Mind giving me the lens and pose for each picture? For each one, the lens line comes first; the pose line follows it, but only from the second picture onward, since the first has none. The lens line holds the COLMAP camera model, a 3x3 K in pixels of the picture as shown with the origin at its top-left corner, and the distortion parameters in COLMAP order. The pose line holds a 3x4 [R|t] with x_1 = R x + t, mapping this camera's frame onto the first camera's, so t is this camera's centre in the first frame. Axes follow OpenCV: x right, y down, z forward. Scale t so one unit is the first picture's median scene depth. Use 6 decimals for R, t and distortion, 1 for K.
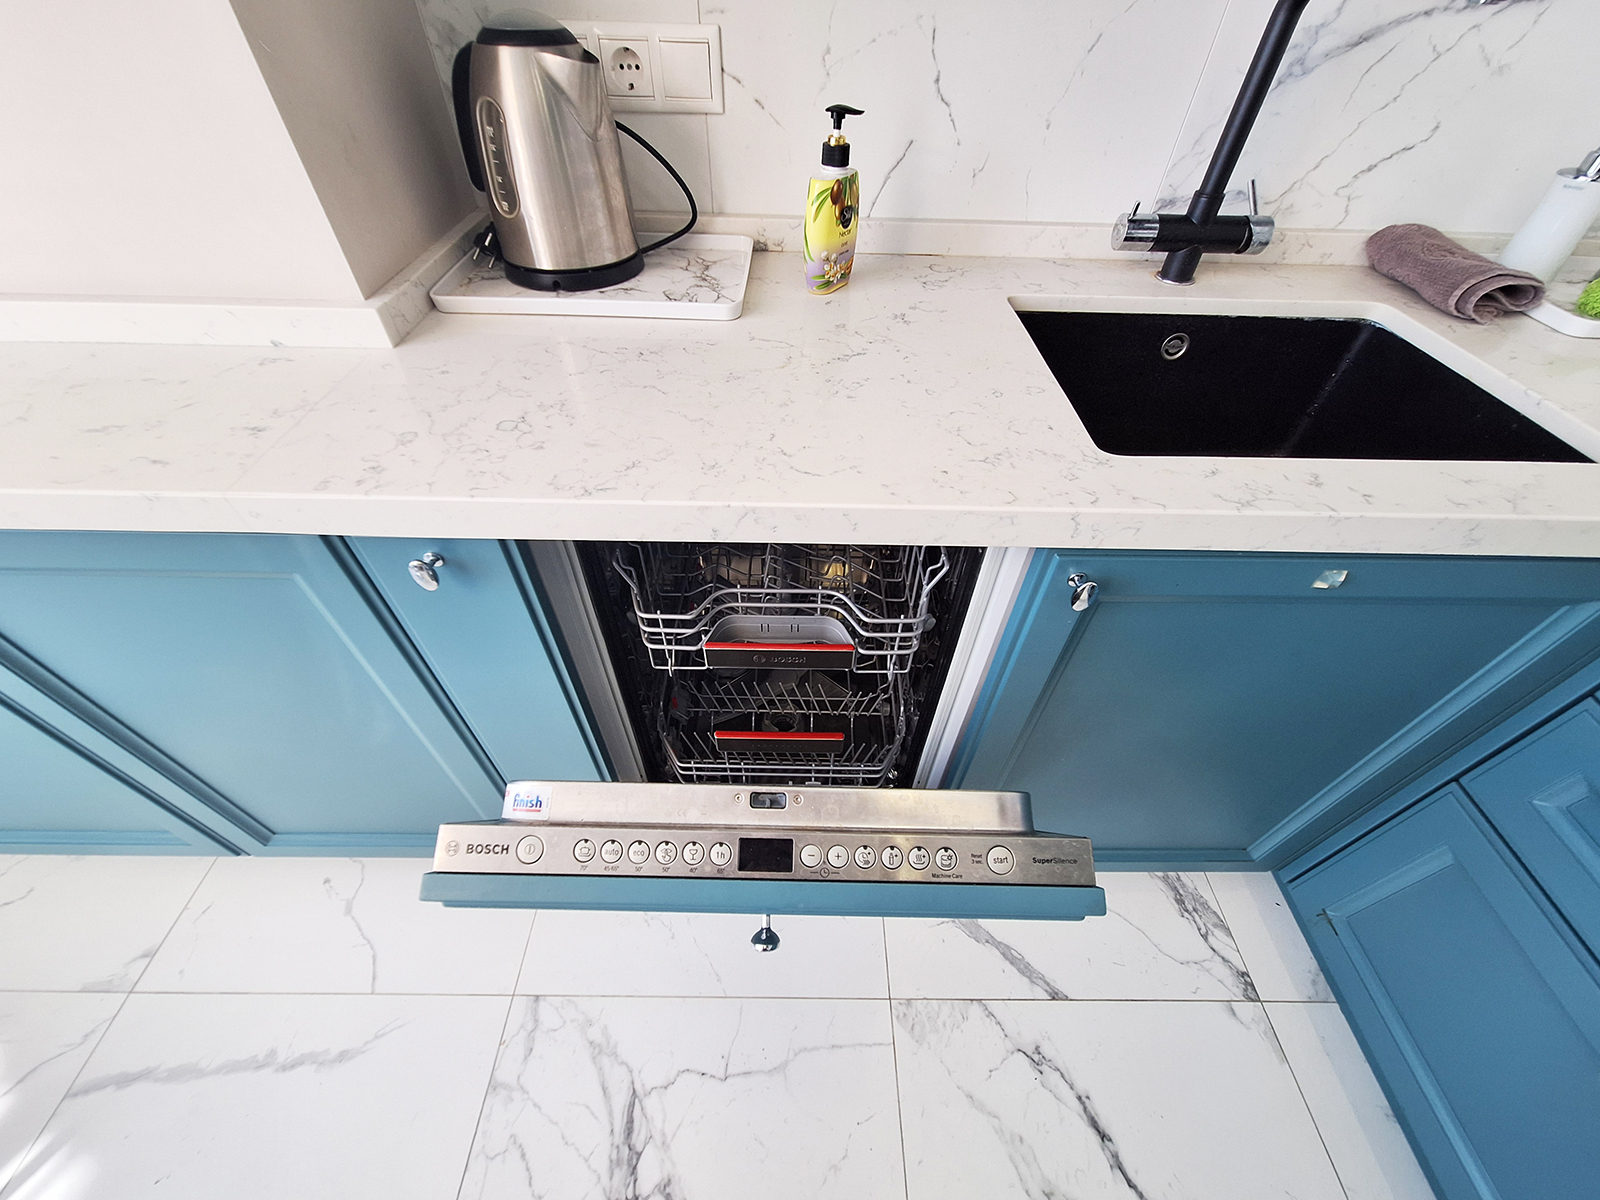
lens RADIAL K [[626.8, 0, 801.3], [0, 626.8, 611.4], [0, 0, 1]] dist [-0.005398, 0.001733]
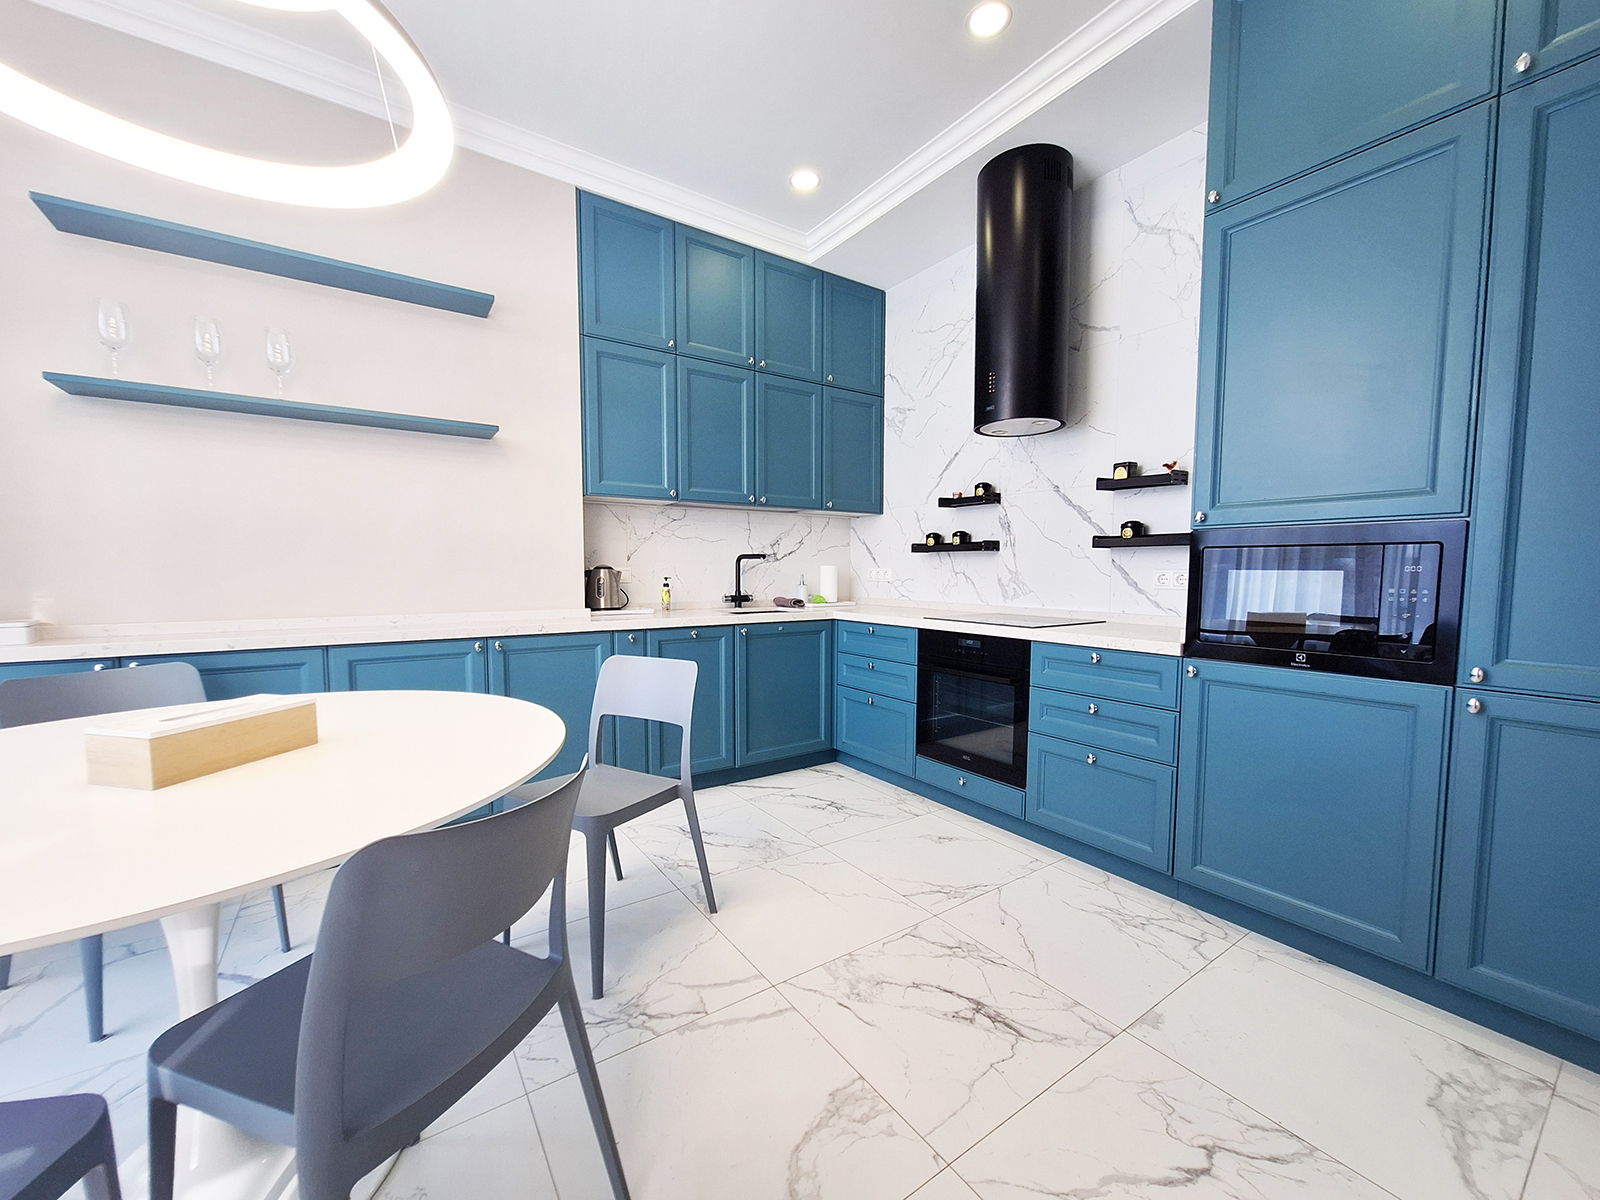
lens RADIAL K [[626.8, 0, 799.2], [0, 626.8, 611.2], [0, 0, 1]] dist [-0.005398, 0.001733]
pose [[0.821004, -0.051895, 0.568559, -1.652848], [0.425000, 0.720511, -0.547940, 2.211459], [-0.381218, 0.691498, 0.613598, -1.959271]]
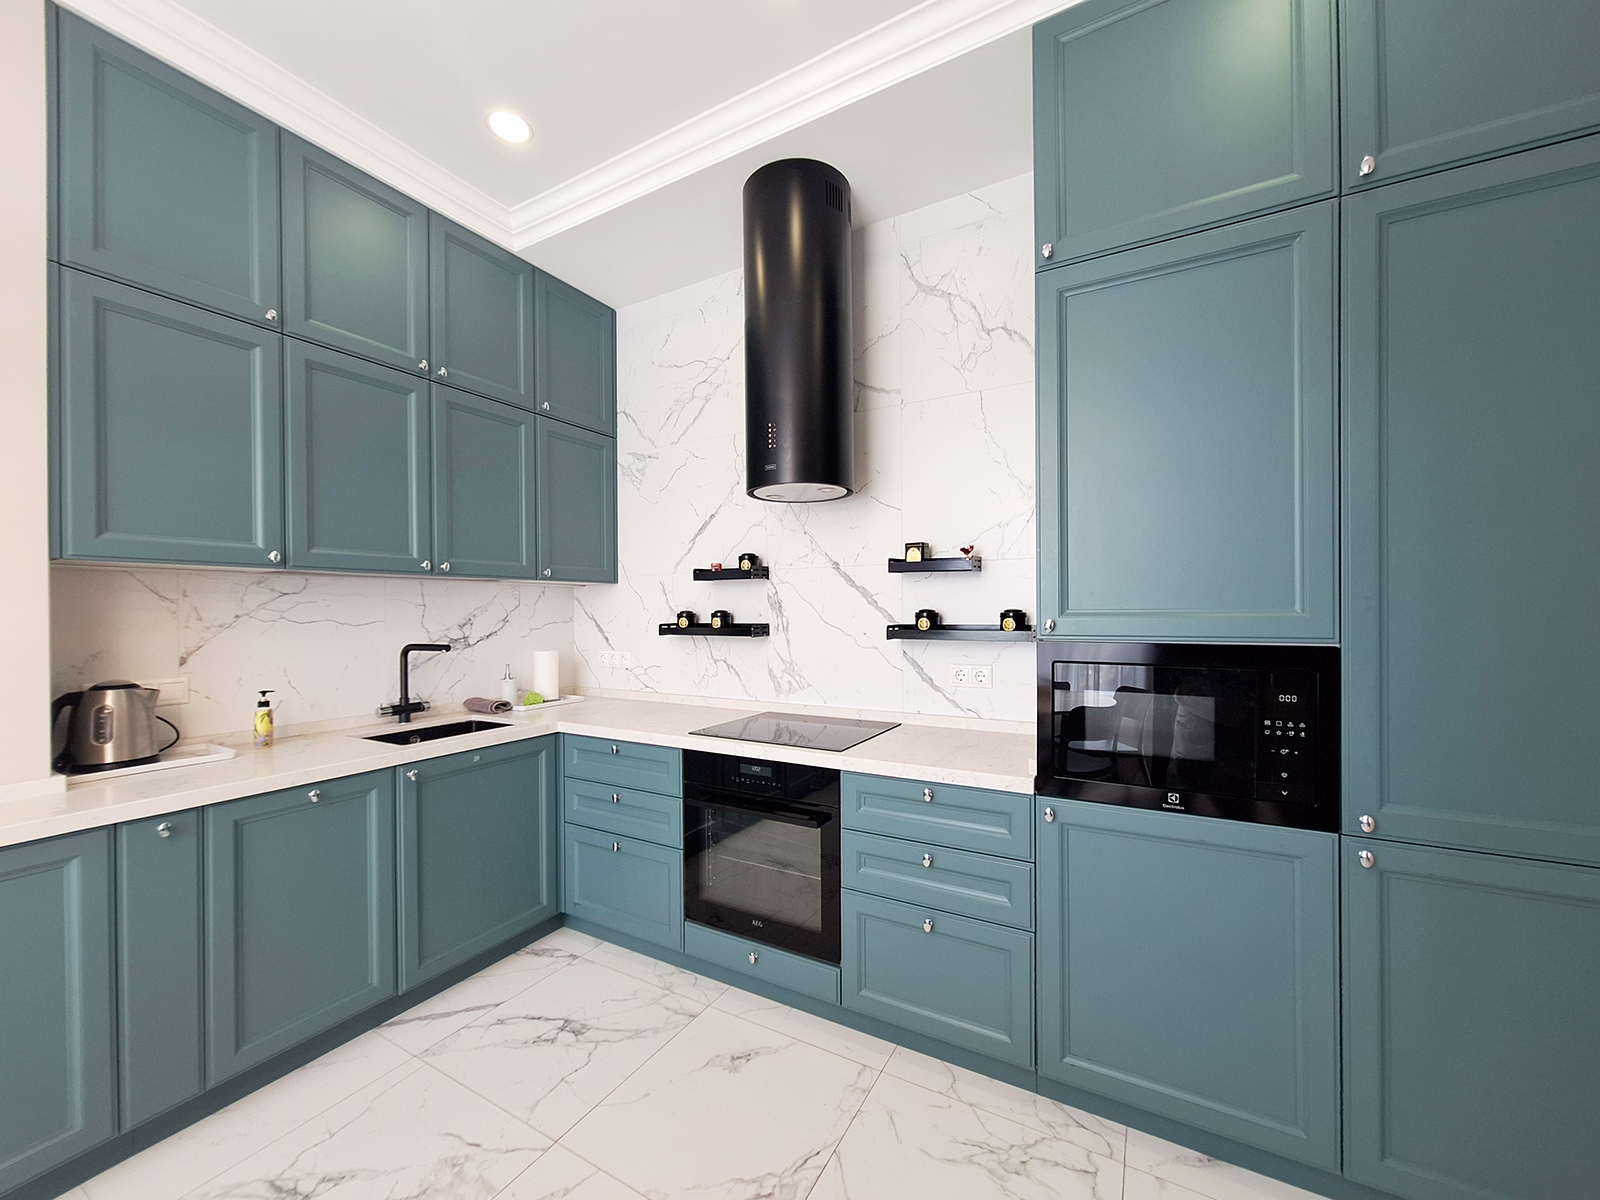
lens RADIAL K [[626.8, 0, 796.7], [0, 626.8, 614.5], [0, 0, 1]] dist [-0.005398, 0.001733]
pose [[0.490961, -0.023080, 0.870876, -1.117284], [0.648162, 0.677618, -0.347447, 1.429564], [-0.582102, 0.735052, 0.347644, -1.566712]]
